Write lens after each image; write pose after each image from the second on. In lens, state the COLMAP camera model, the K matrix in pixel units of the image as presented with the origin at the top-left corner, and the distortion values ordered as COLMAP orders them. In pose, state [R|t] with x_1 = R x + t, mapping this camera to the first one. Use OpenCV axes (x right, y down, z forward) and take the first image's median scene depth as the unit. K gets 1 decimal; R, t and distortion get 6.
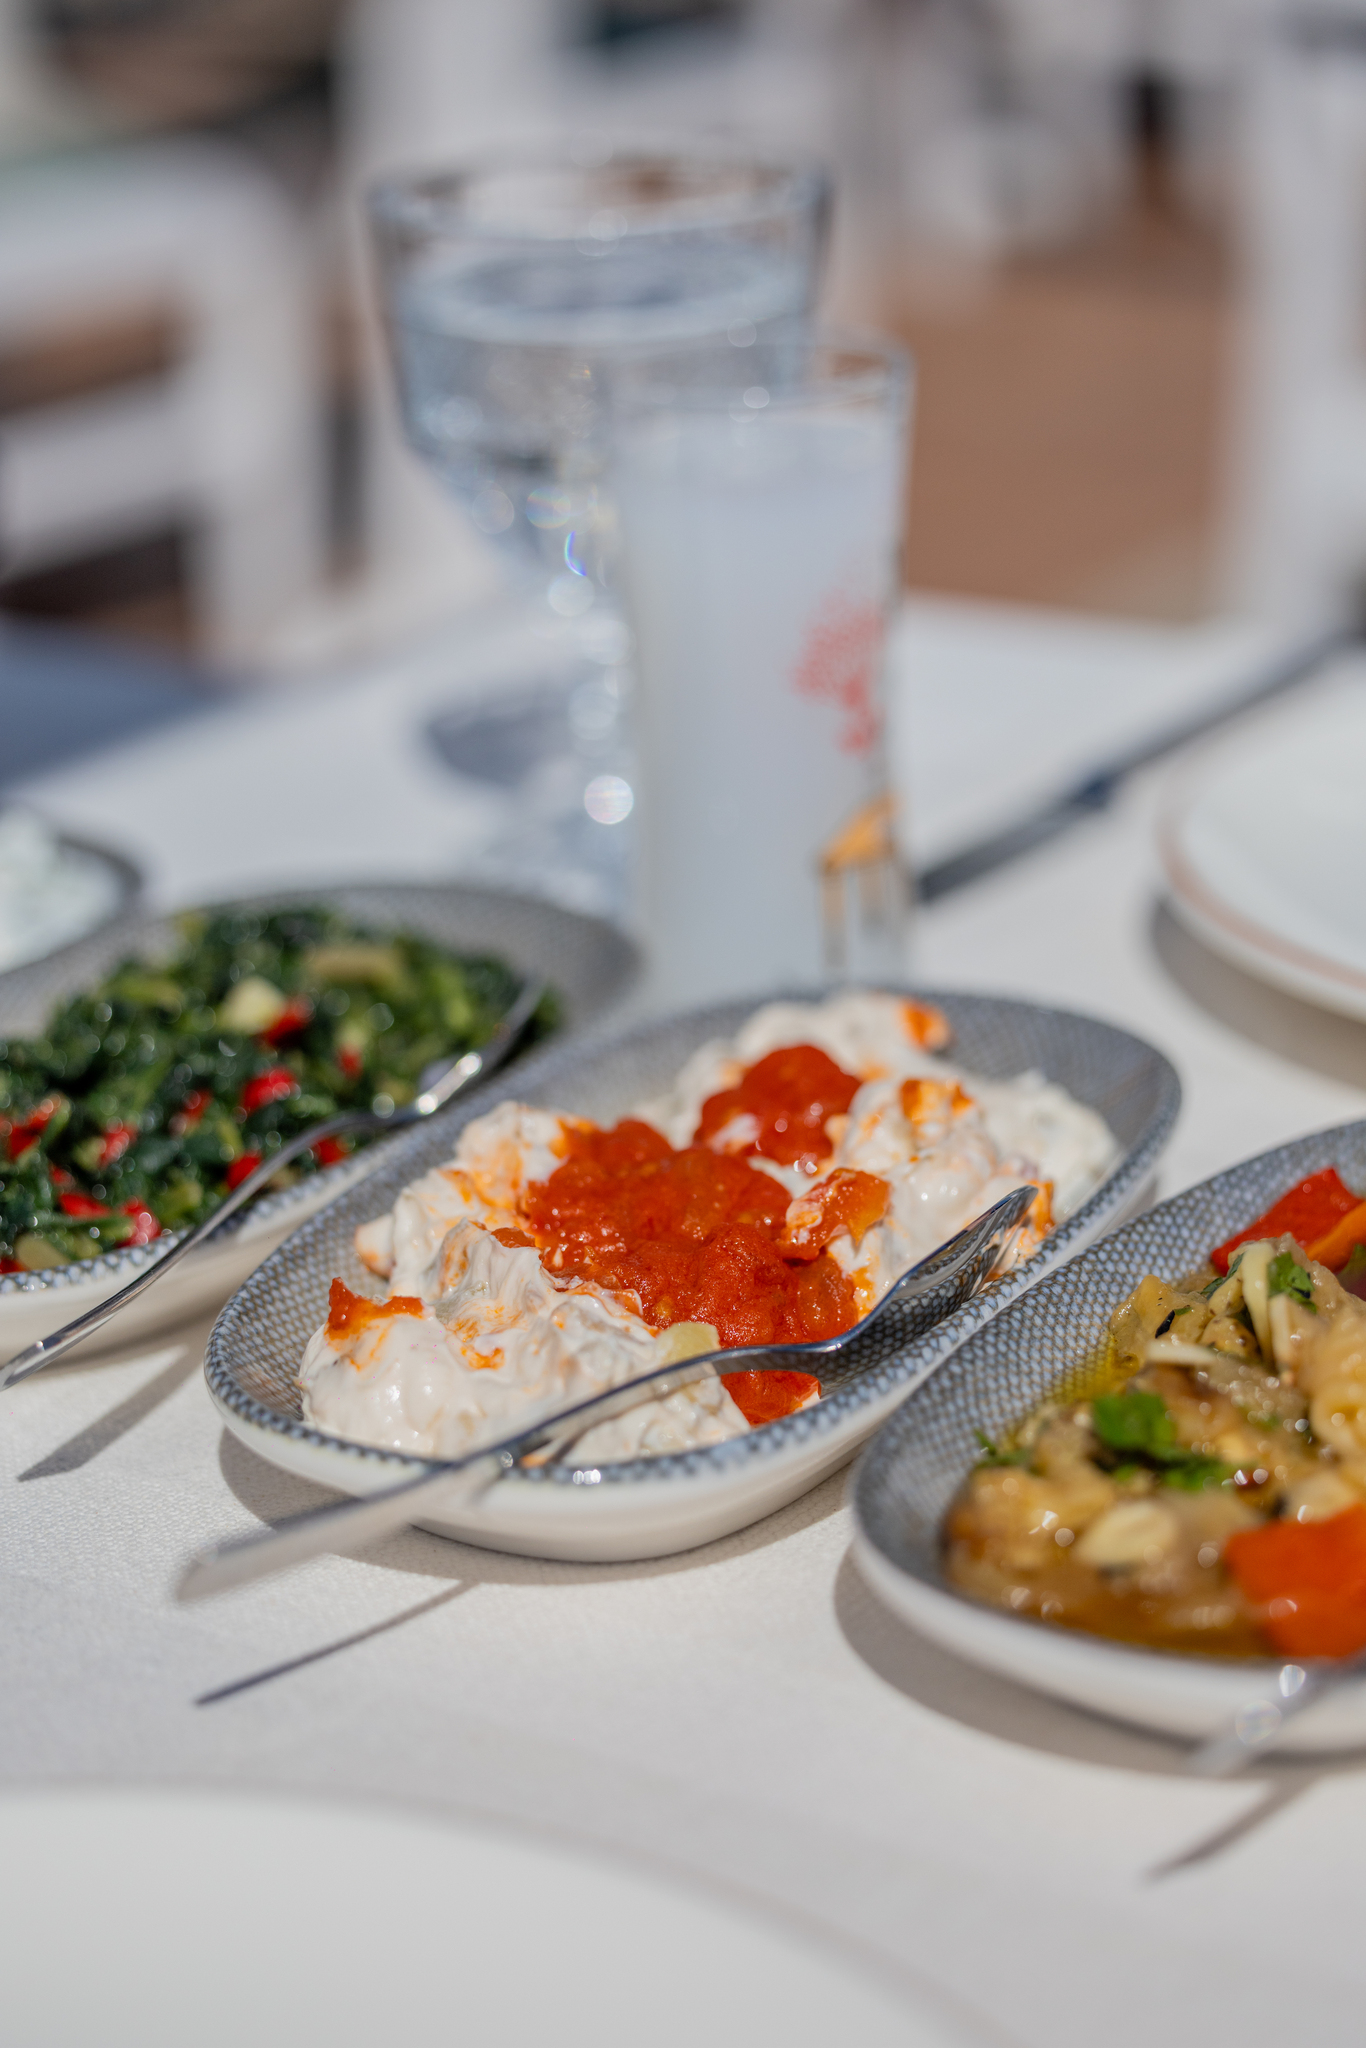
lens RADIAL K [[4450.1, 0, 683.0], [0, 4450.1, 1024.0], [0, 0, 1]] dist [-0.043399, -0.123355]
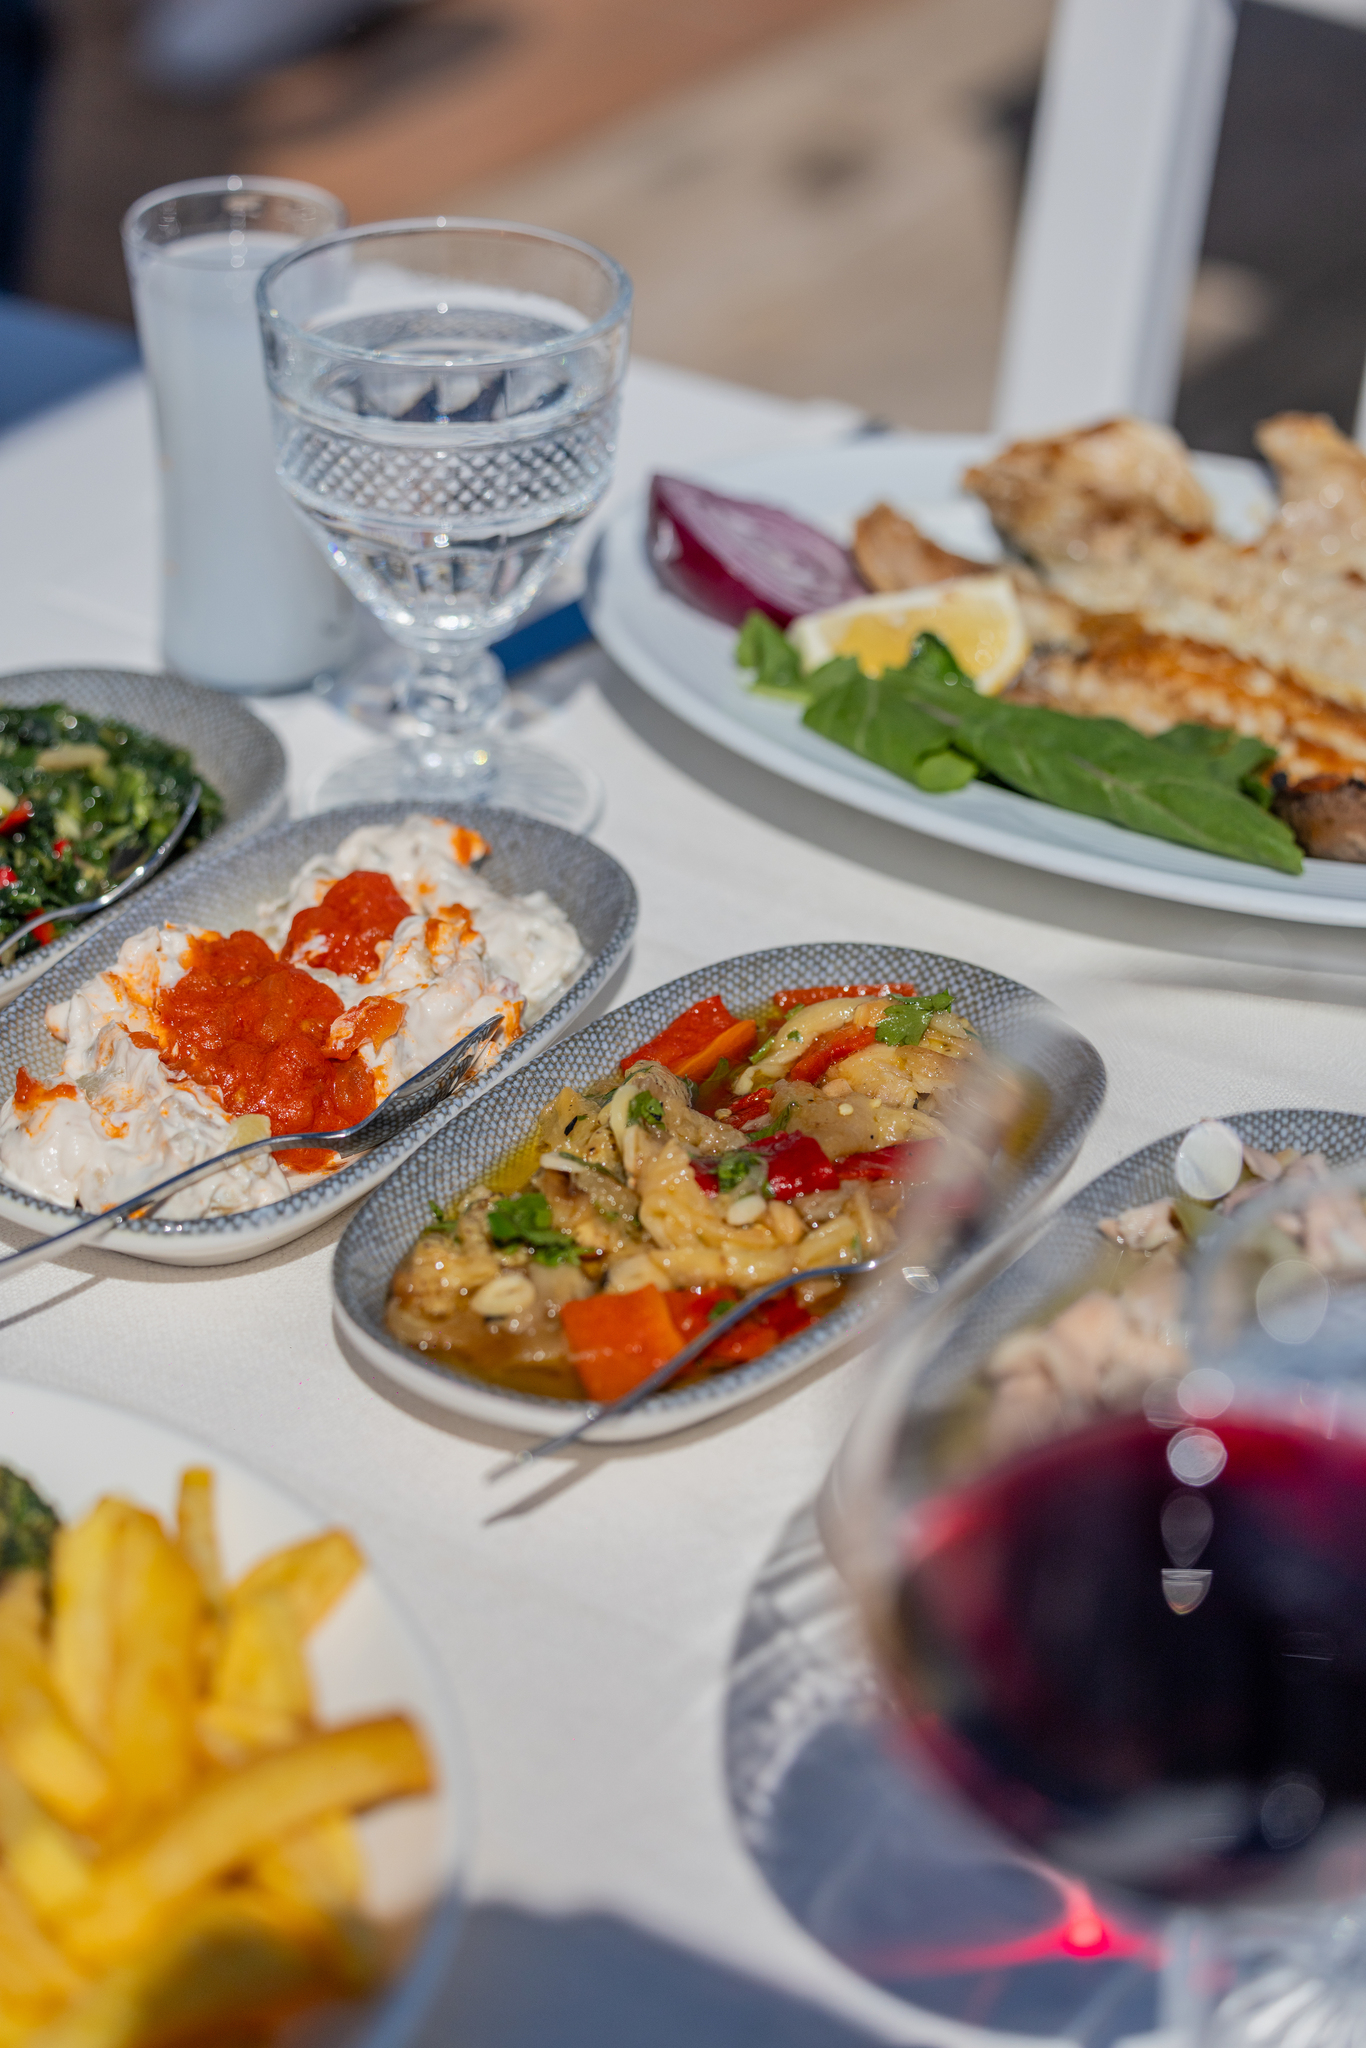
lens RADIAL K [[4450.1, 0, 683.0], [0, 4450.1, 1024.0], [0, 0, 1]] dist [-0.043399, -0.123355]
pose [[0.998323, 0.049707, 0.029677, 0.099571], [-0.053976, 0.984529, 0.166701, -0.218998], [-0.020932, -0.168023, 0.985561, -0.480389]]
